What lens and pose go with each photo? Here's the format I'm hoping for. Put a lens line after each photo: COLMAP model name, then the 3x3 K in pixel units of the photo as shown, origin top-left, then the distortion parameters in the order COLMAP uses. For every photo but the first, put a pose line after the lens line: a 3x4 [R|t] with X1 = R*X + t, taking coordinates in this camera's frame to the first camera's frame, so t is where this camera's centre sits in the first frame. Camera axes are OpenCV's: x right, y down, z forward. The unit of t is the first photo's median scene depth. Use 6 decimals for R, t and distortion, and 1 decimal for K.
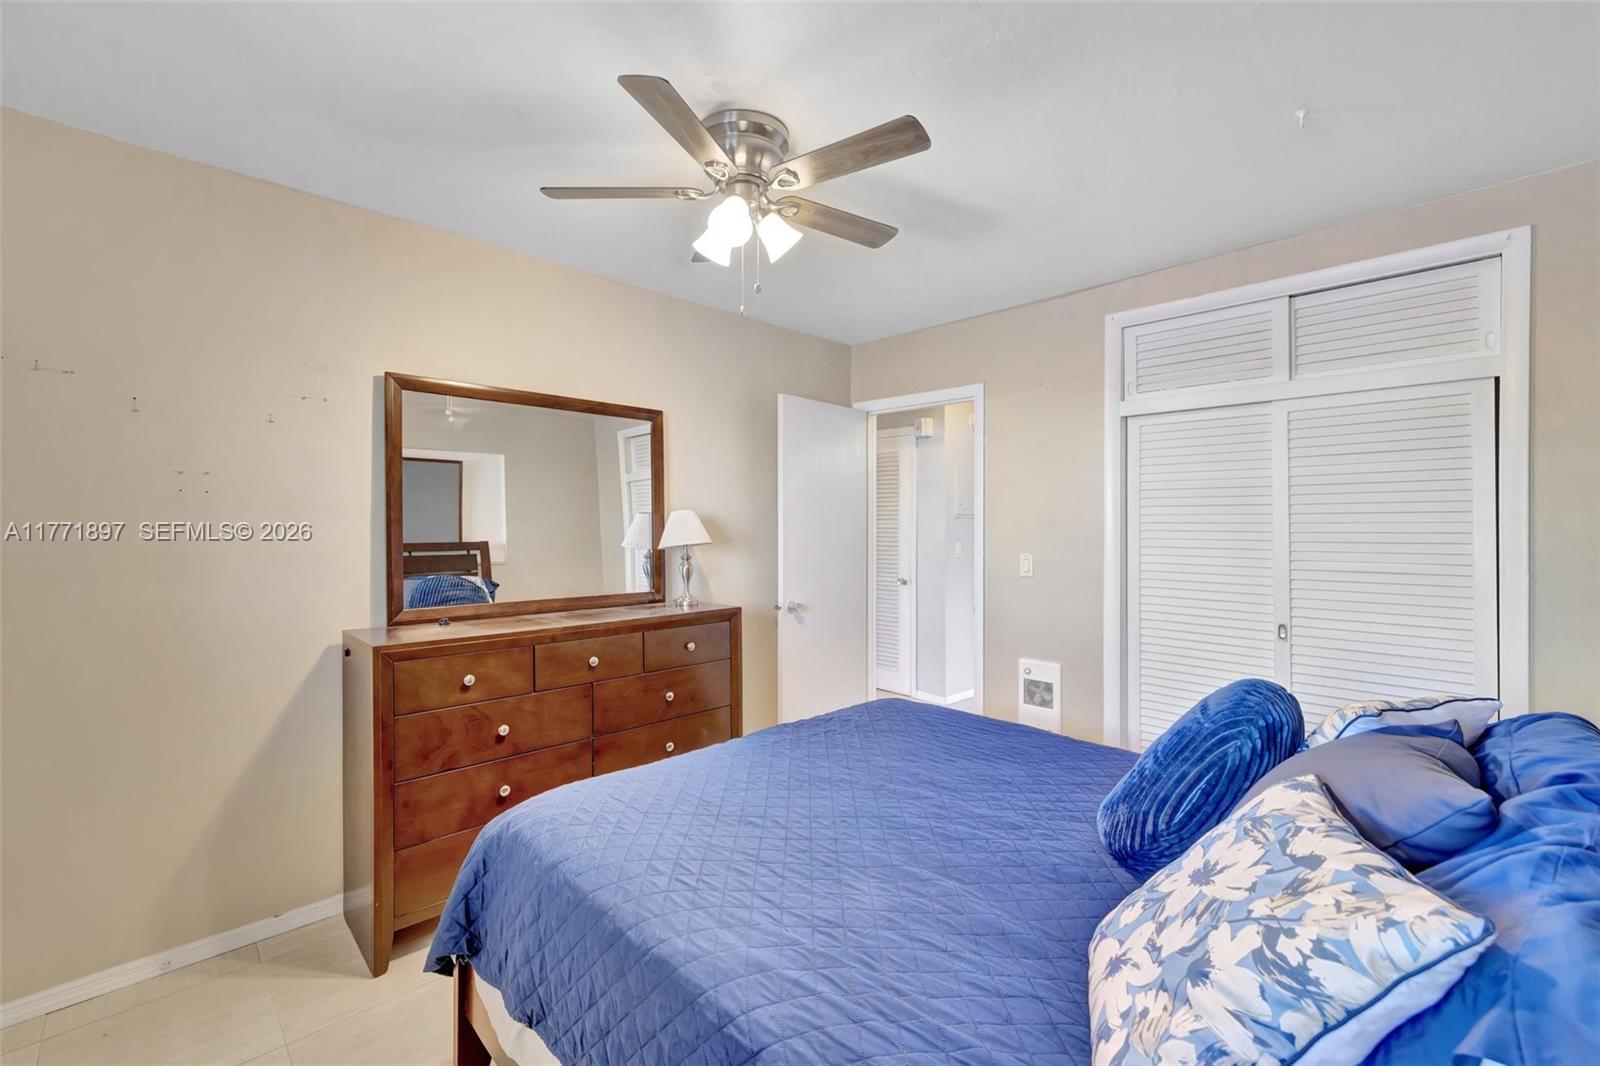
lens RADIAL K [[700.1, 0, 776.6], [0, 700.1, 521.1], [0, 0, 1]] dist [0.001425, 0.000152]
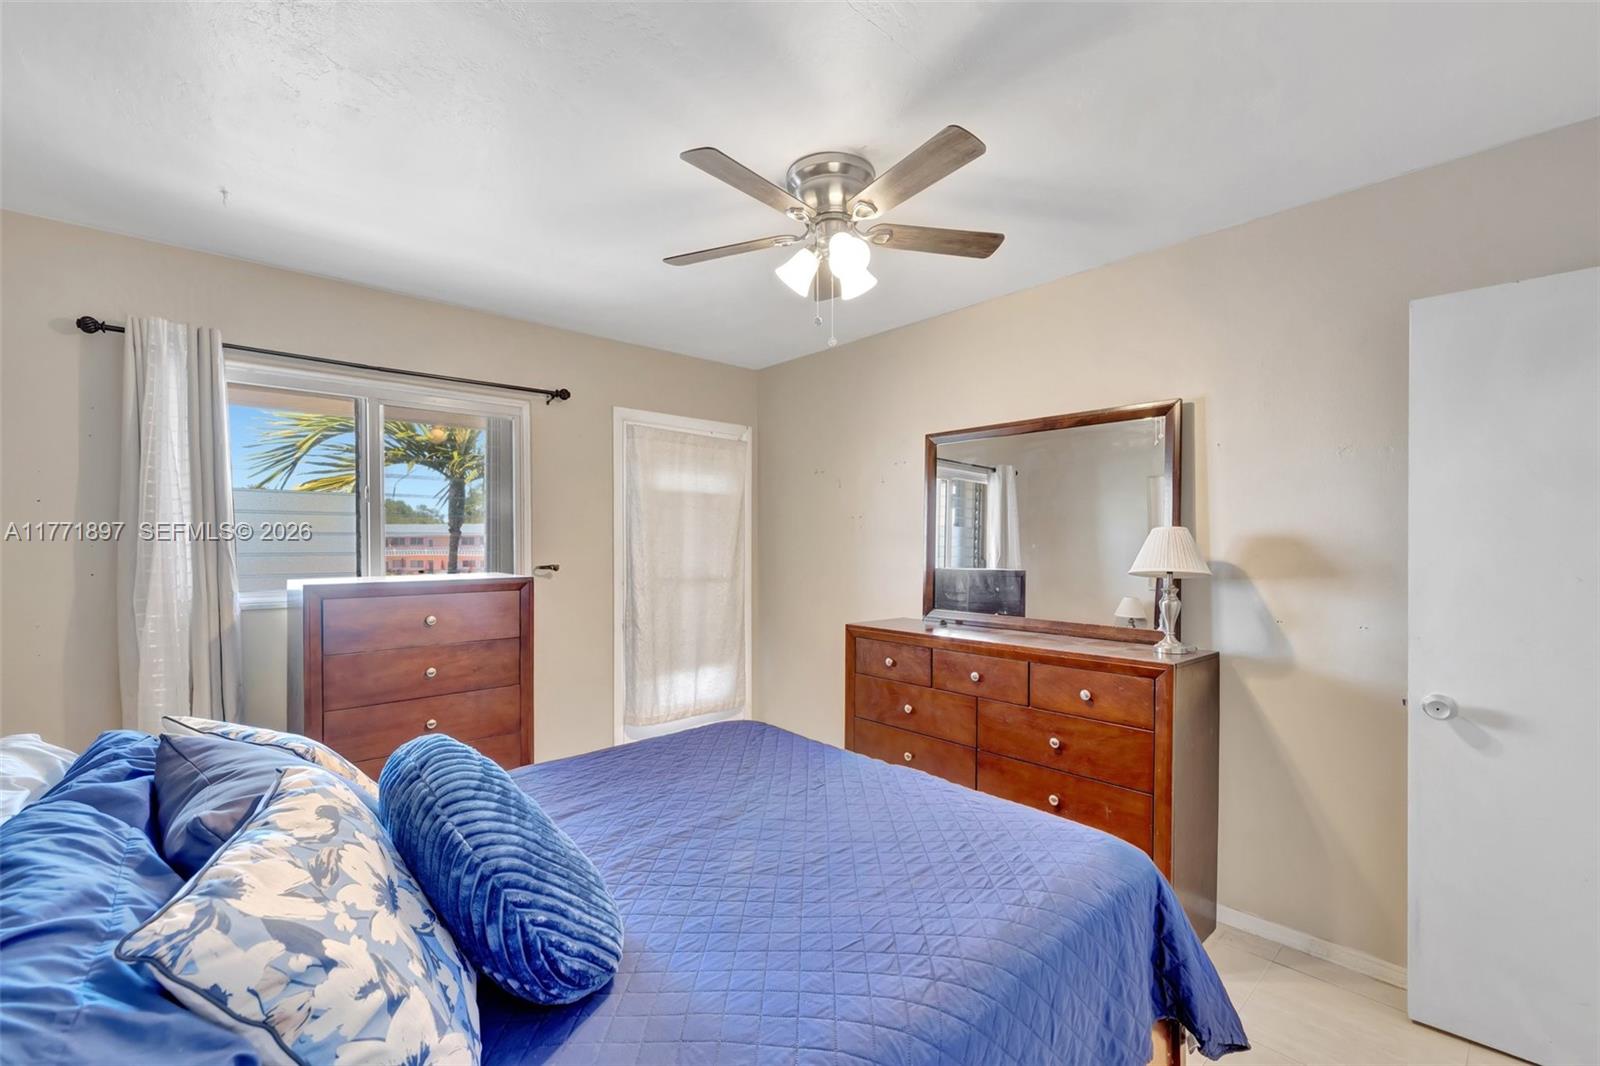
lens RADIAL K [[689.3, 0, 800.3], [0, 689.3, 560.8], [0, 0, 1]] dist [-0.002373, -0.000358]
pose [[-0.051860, 0.022188, -0.998408, 0.785092], [0.001011, 0.999754, 0.022165, 0.002652], [0.998654, 0.000141, -0.051869, 0.791615]]
